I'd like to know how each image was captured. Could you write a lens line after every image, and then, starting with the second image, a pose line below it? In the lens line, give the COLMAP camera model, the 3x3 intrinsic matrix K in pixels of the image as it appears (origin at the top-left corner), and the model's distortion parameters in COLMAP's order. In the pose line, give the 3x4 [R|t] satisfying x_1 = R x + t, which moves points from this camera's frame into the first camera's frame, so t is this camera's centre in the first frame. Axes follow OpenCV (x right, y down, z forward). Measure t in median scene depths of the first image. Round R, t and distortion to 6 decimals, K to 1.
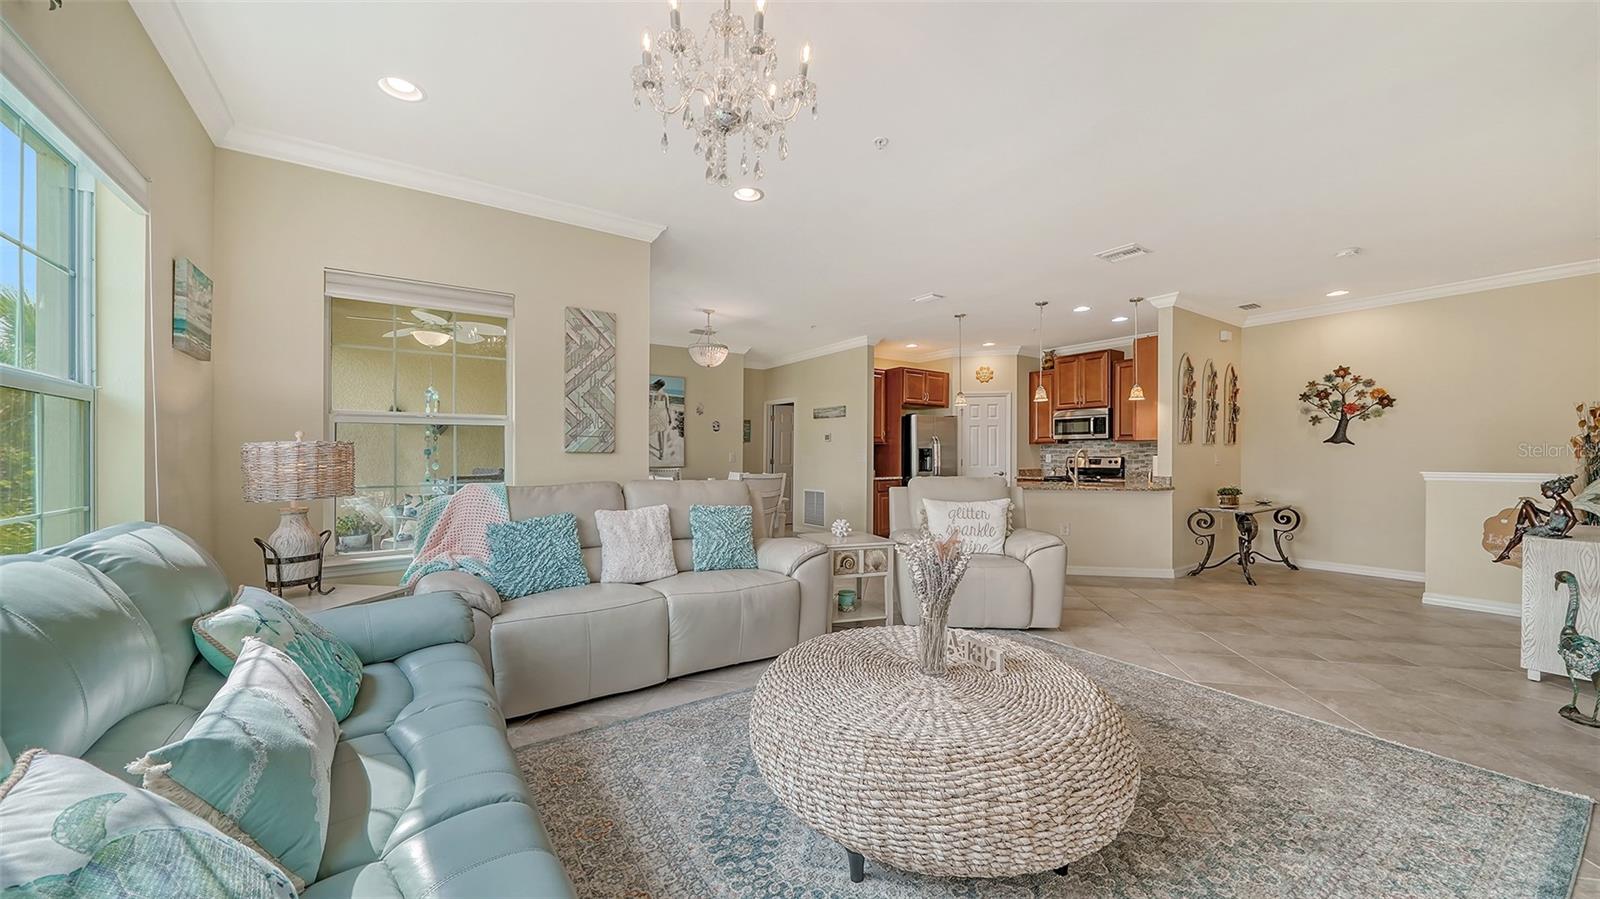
lens RADIAL K [[562.6, 0, 800.0], [0, 562.6, 449.5], [0, 0, 1]] dist [-0.000357, 0.000033]
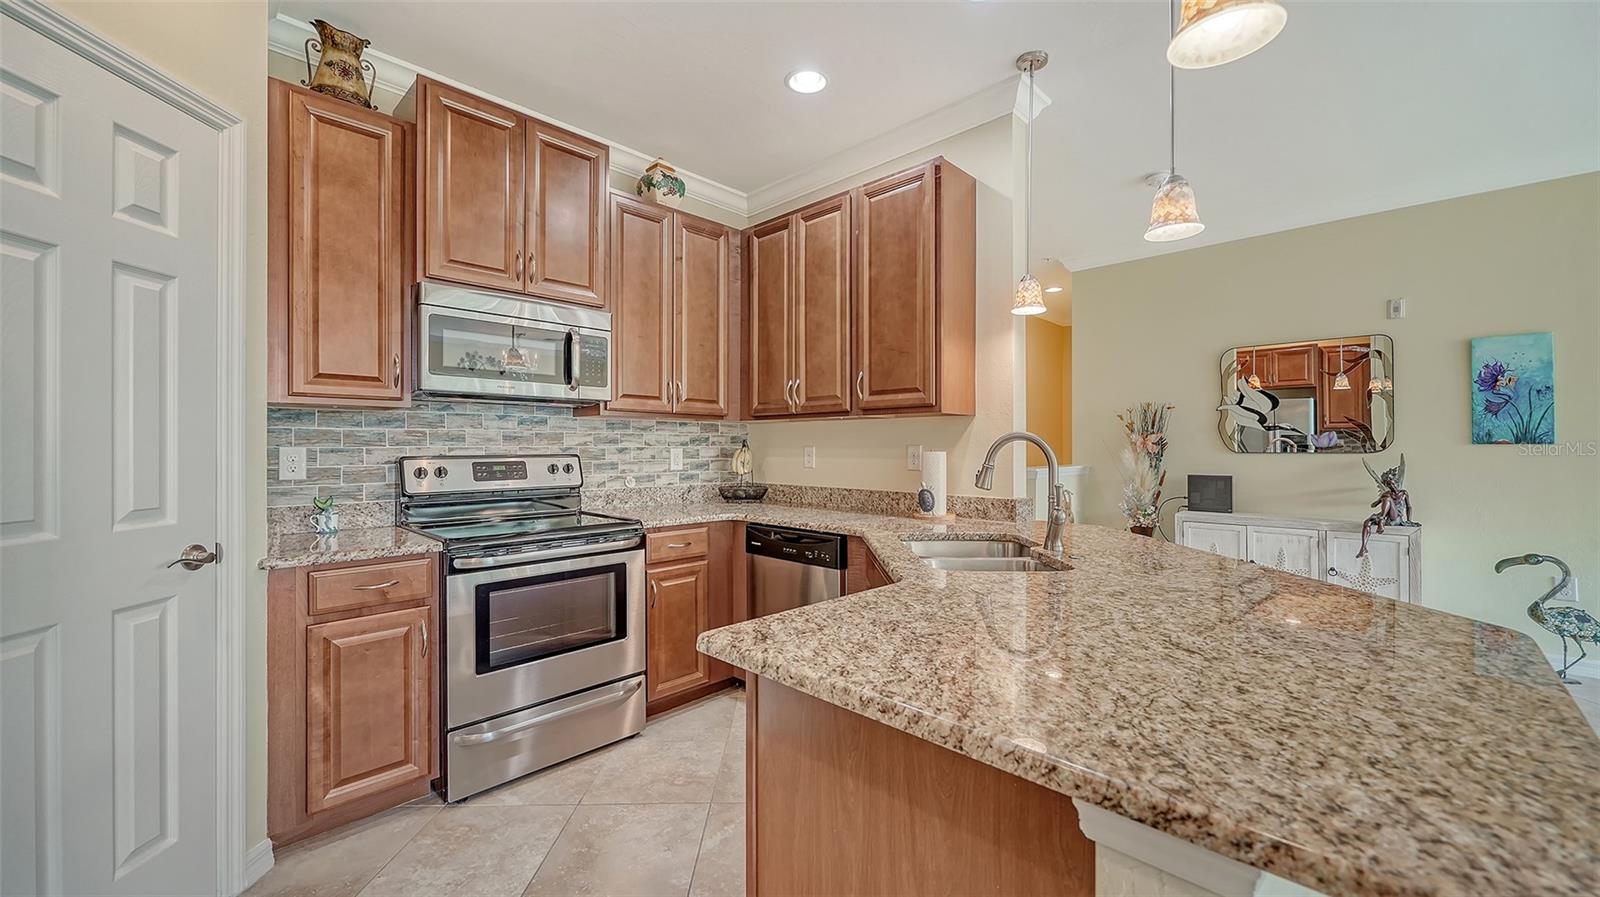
lens RADIAL K [[587.4, 0, 800.0], [0, 587.4, 448.5], [0, 0, 1]] dist [-0.014345, 0.000213]
pose [[-0.155616, -0.001786, 0.987816, 0.163963], [-0.008393, 0.999965, 0.000485, 0.007651], [-0.987782, -0.008215, -0.155625, 0.920486]]
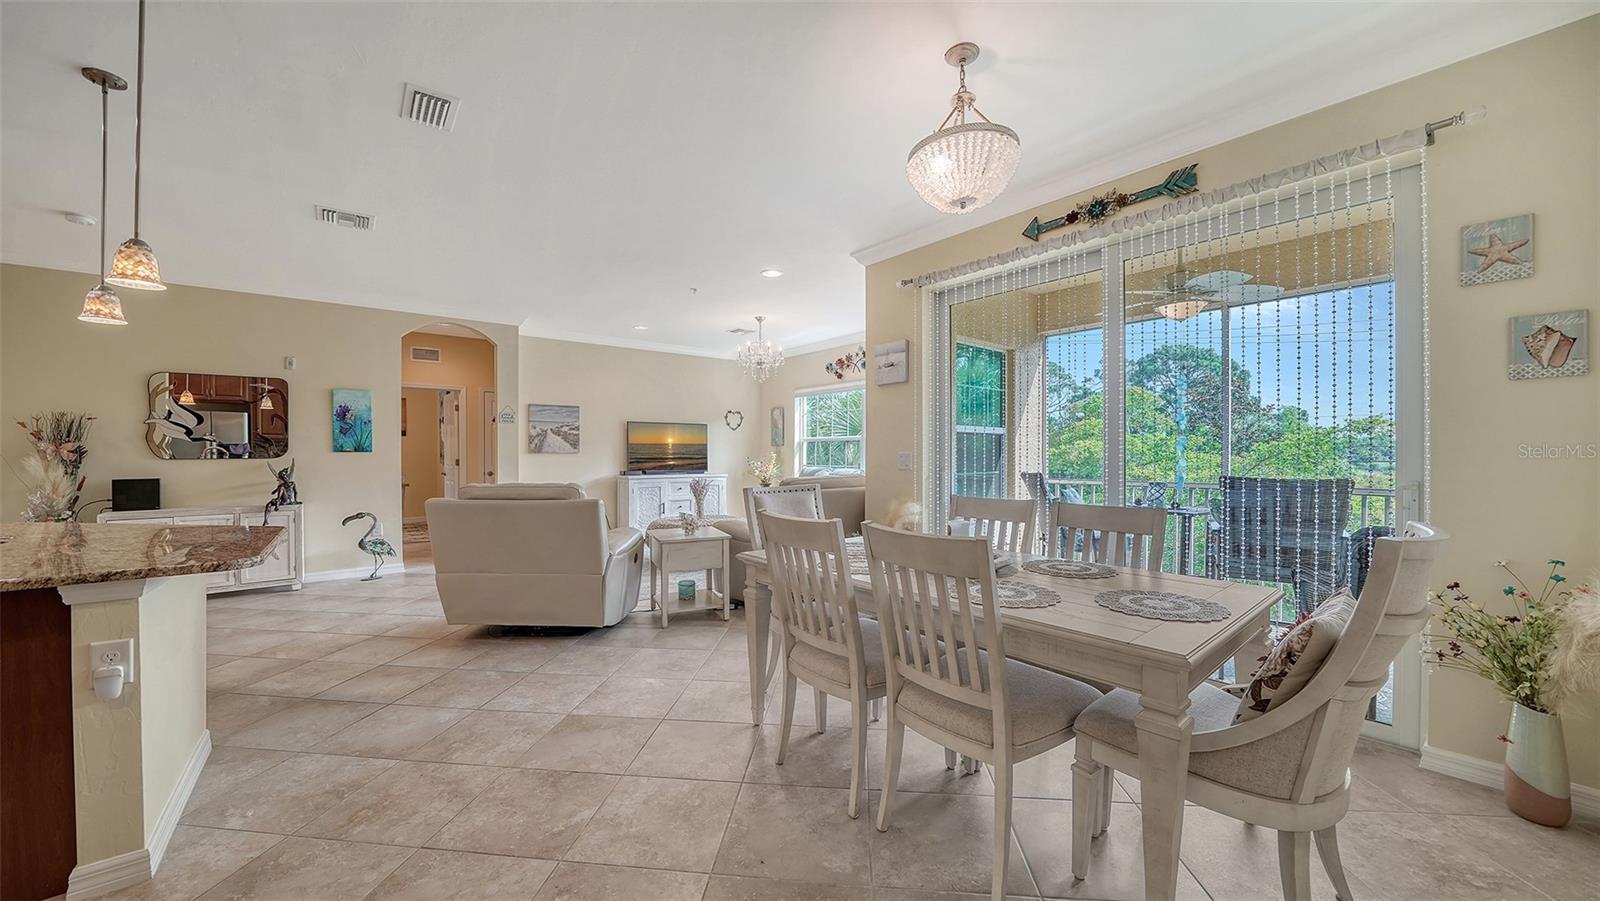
lens RADIAL K [[569.2, 0, 799.5], [0, 569.2, 446.3], [0, 0, 1]] dist [-0.011411, 0.000317]
pose [[-0.998139, 0.003923, -0.060860, -0.028660], [0.004994, 0.999835, -0.017446, 0.008469], [0.060782, -0.017718, -0.997994, 1.098951]]
